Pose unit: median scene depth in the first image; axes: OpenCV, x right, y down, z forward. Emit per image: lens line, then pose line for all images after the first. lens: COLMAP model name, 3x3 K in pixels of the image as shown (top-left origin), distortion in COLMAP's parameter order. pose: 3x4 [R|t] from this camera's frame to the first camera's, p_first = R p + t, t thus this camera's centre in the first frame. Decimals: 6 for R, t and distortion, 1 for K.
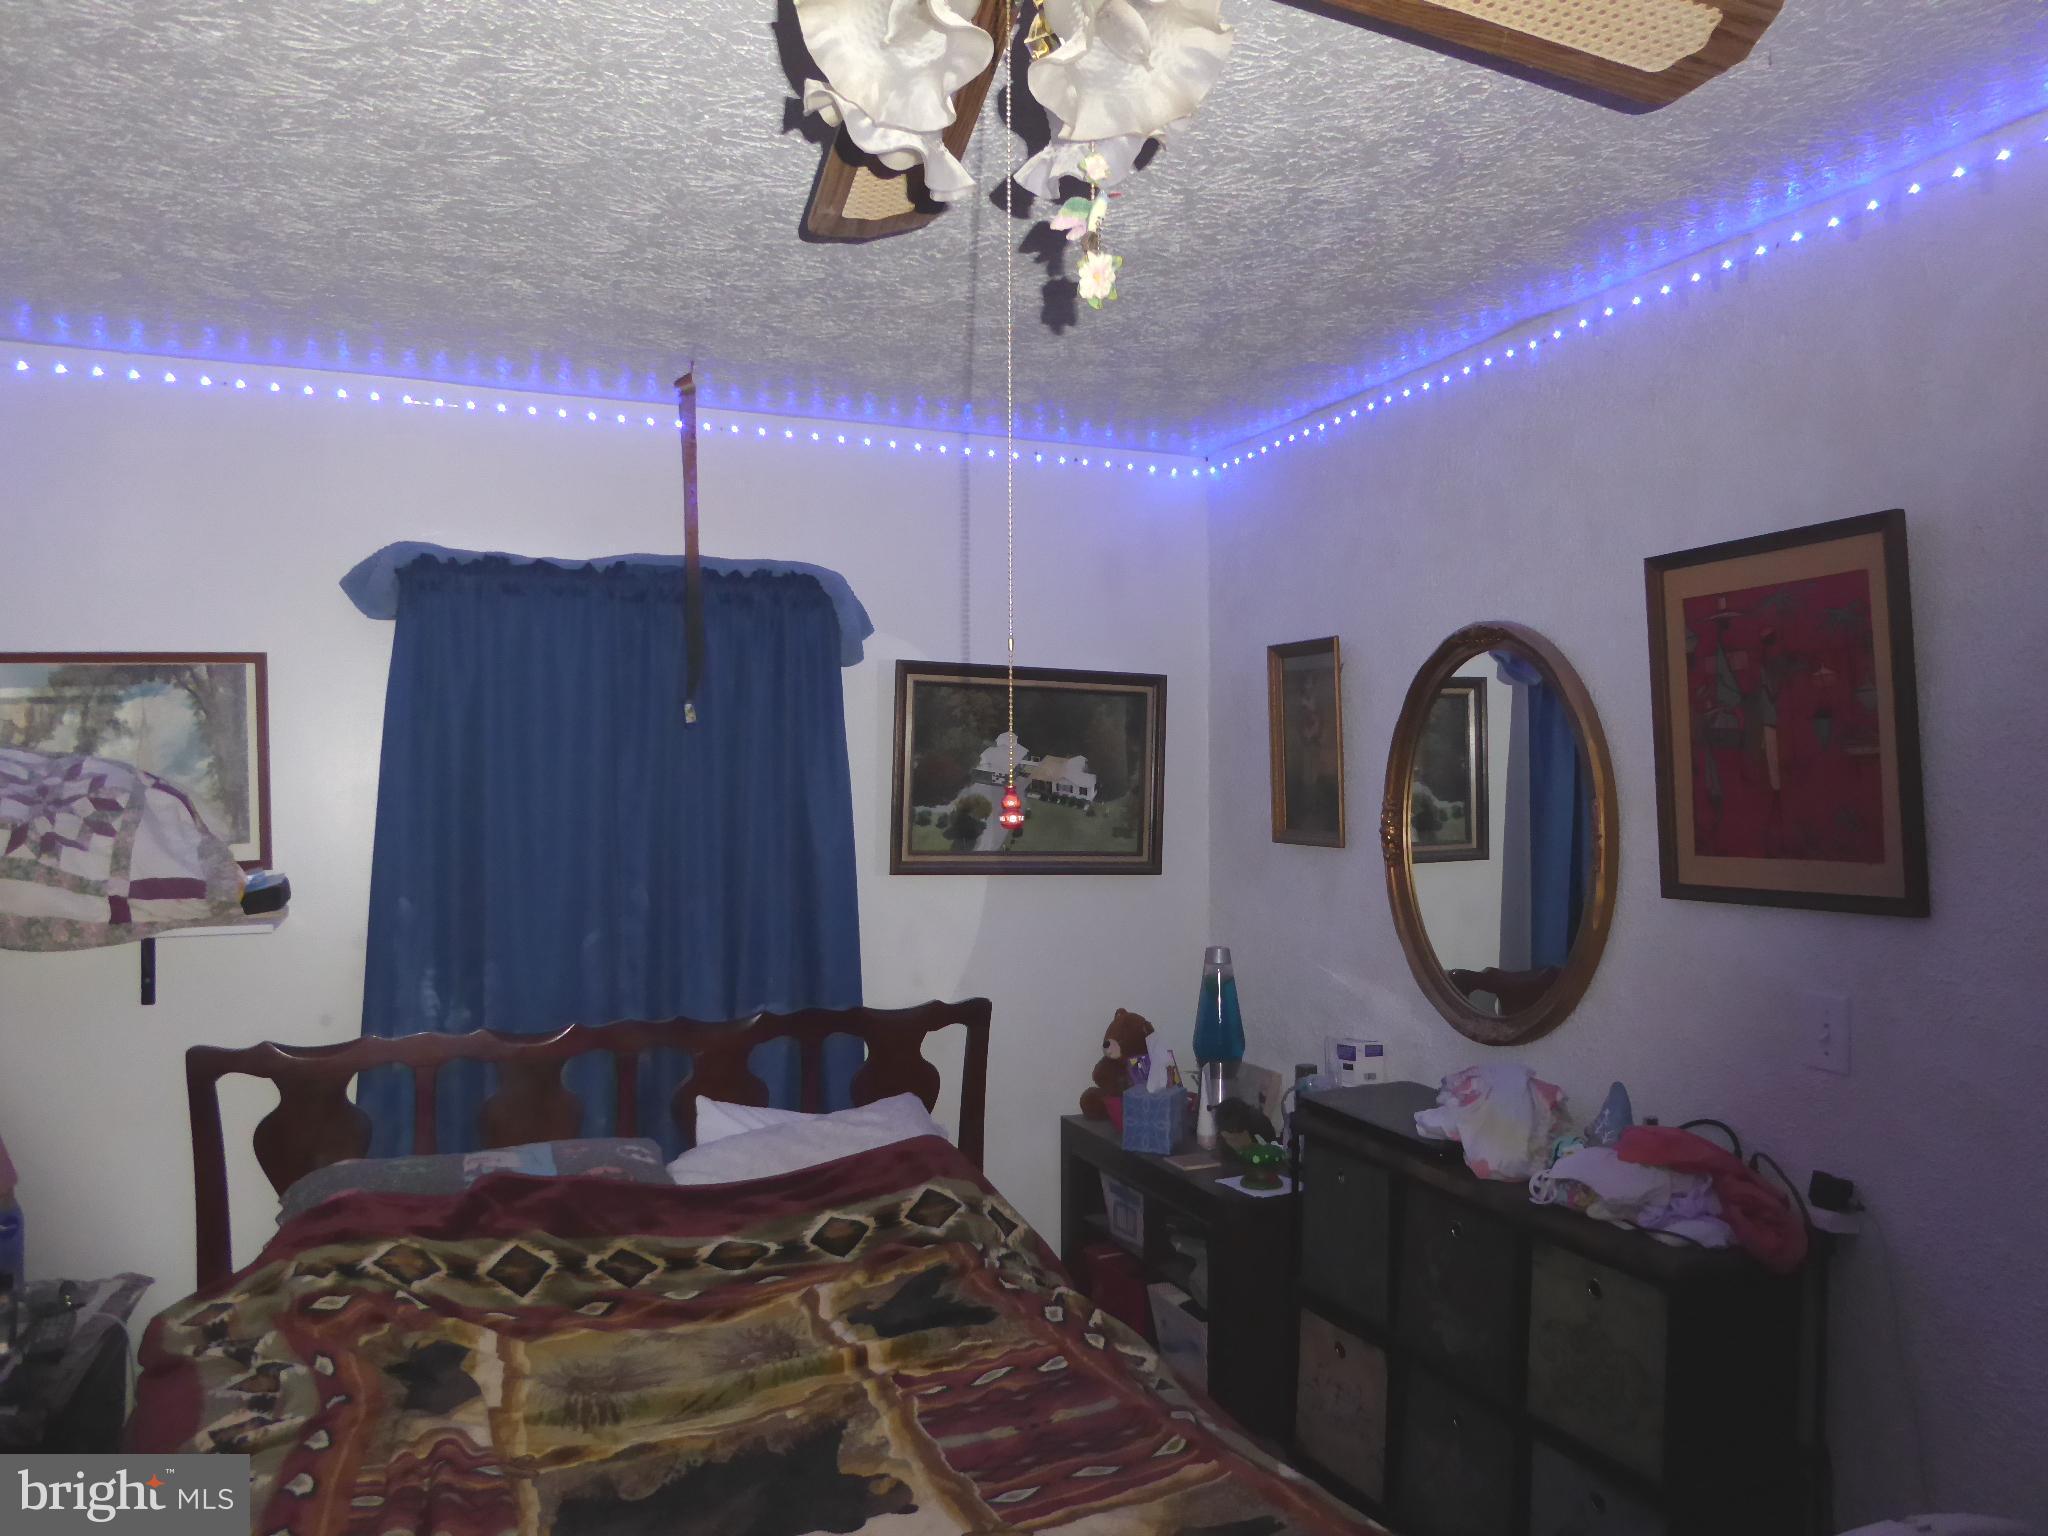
lens RADIAL K [[1482.3, 0, 1039.0], [0, 1482.3, 758.8], [0, 0, 1]] dist [-0.024984, 0.001638]
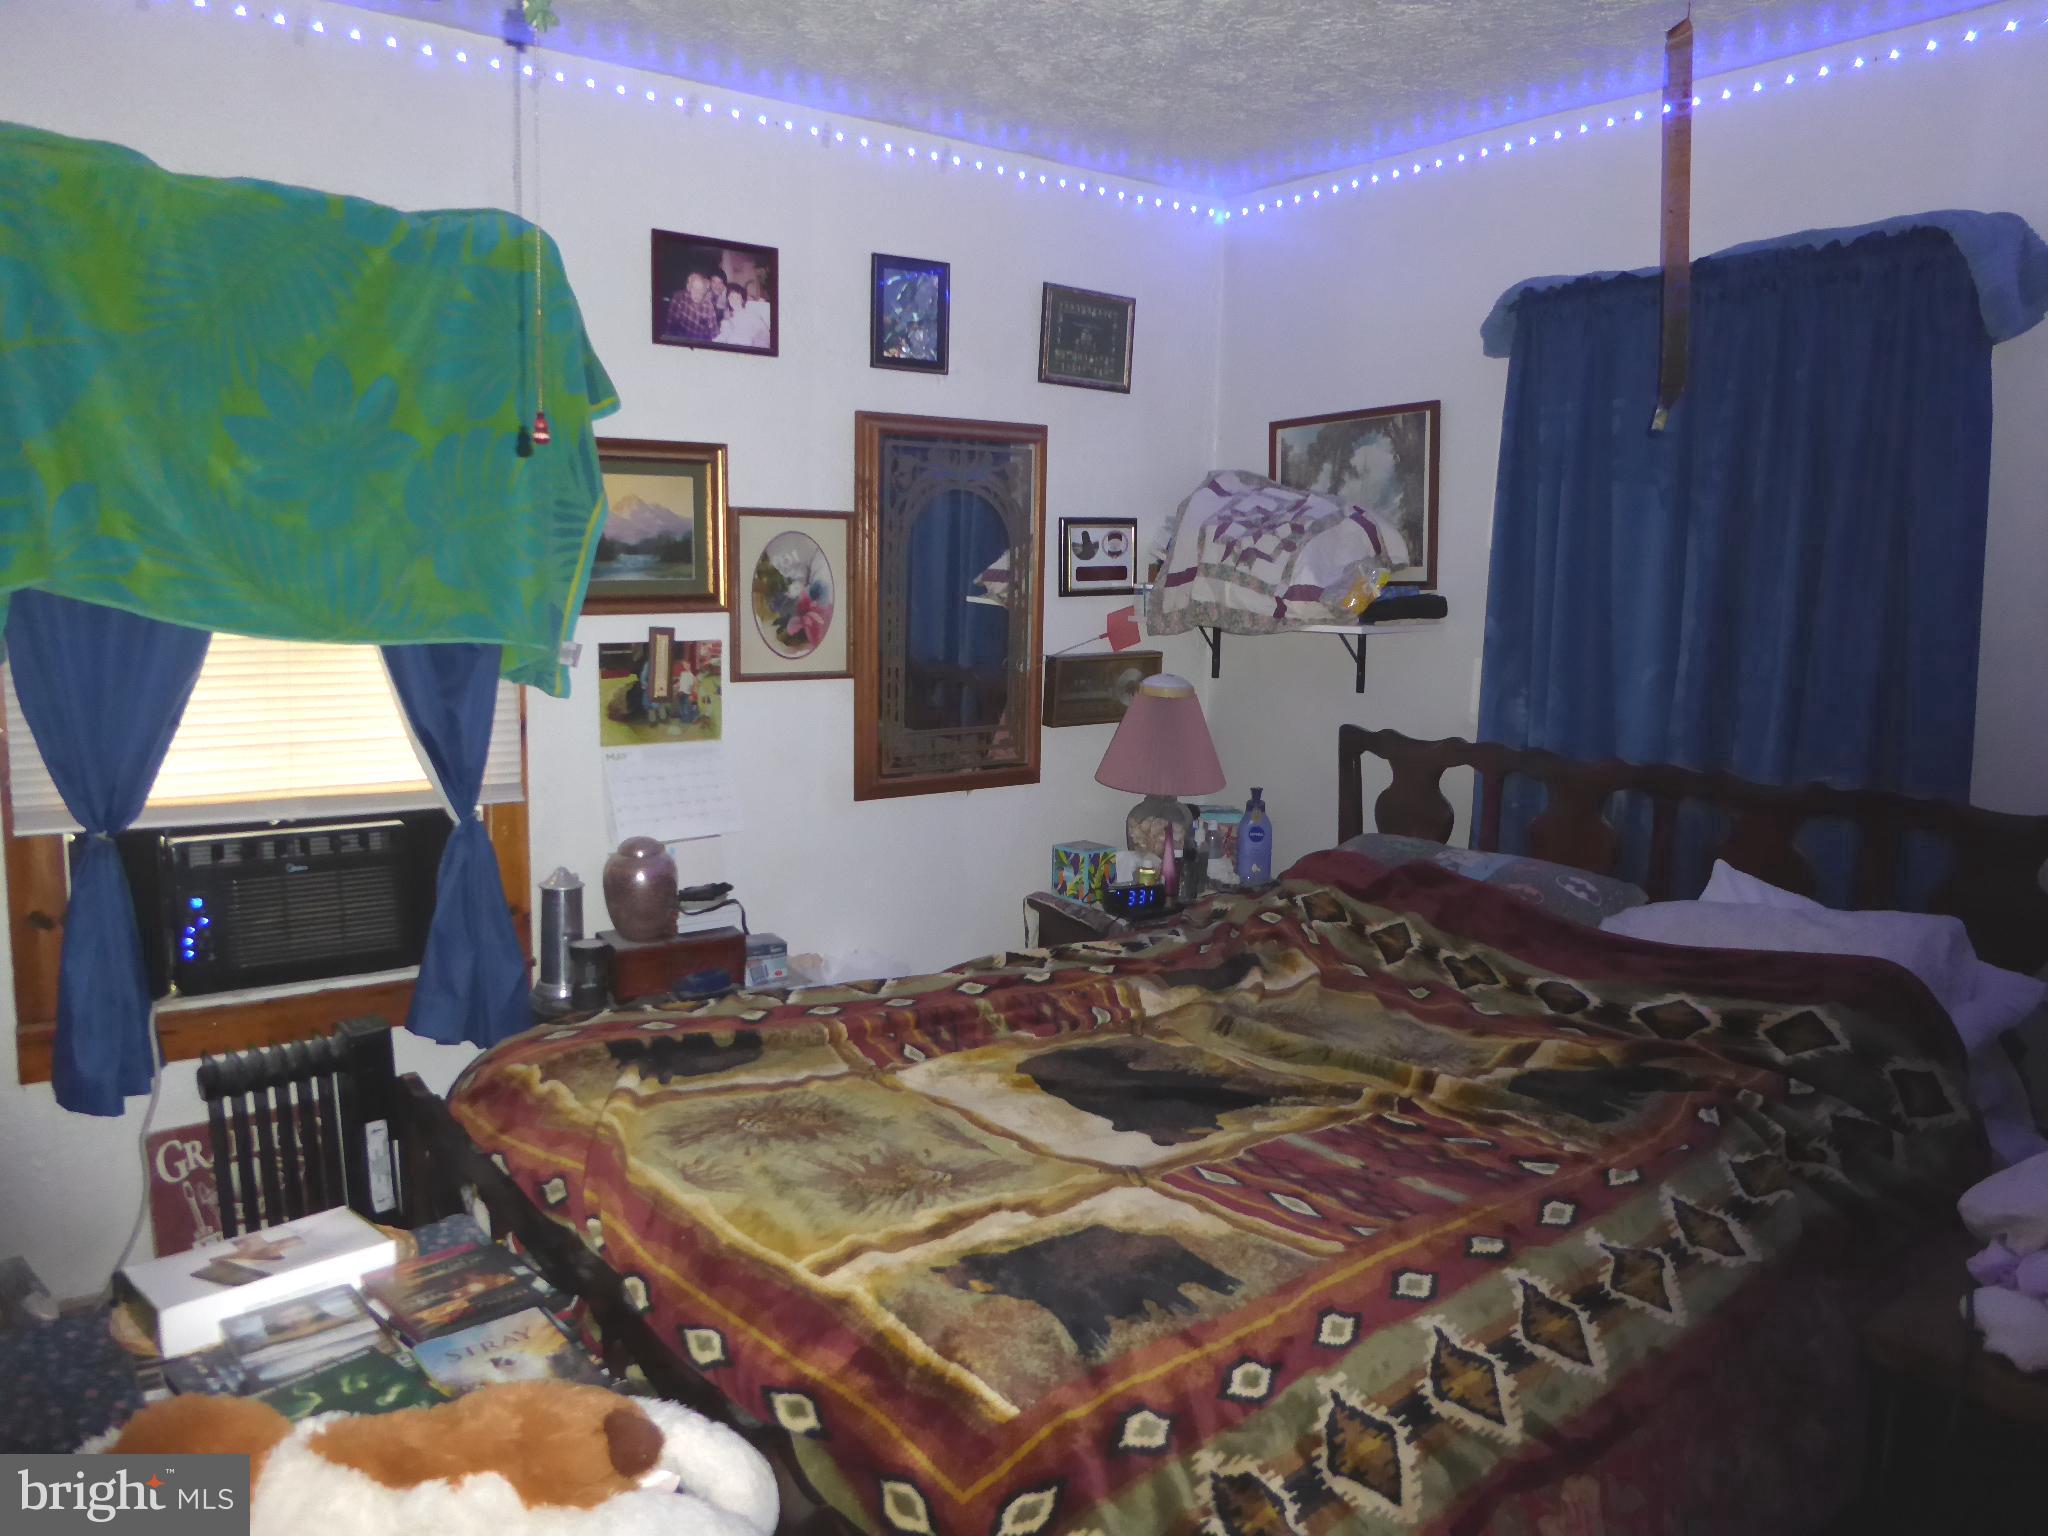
lens RADIAL K [[1482.3, 0, 1037.7], [0, 1482.3, 762.5], [0, 0, 1]] dist [-0.024984, 0.001638]
pose [[0.235264, 0.125300, -0.963821, 0.578654], [-0.011080, 0.991937, 0.126250, 0.070327], [0.971868, -0.019023, 0.234756, 0.440706]]
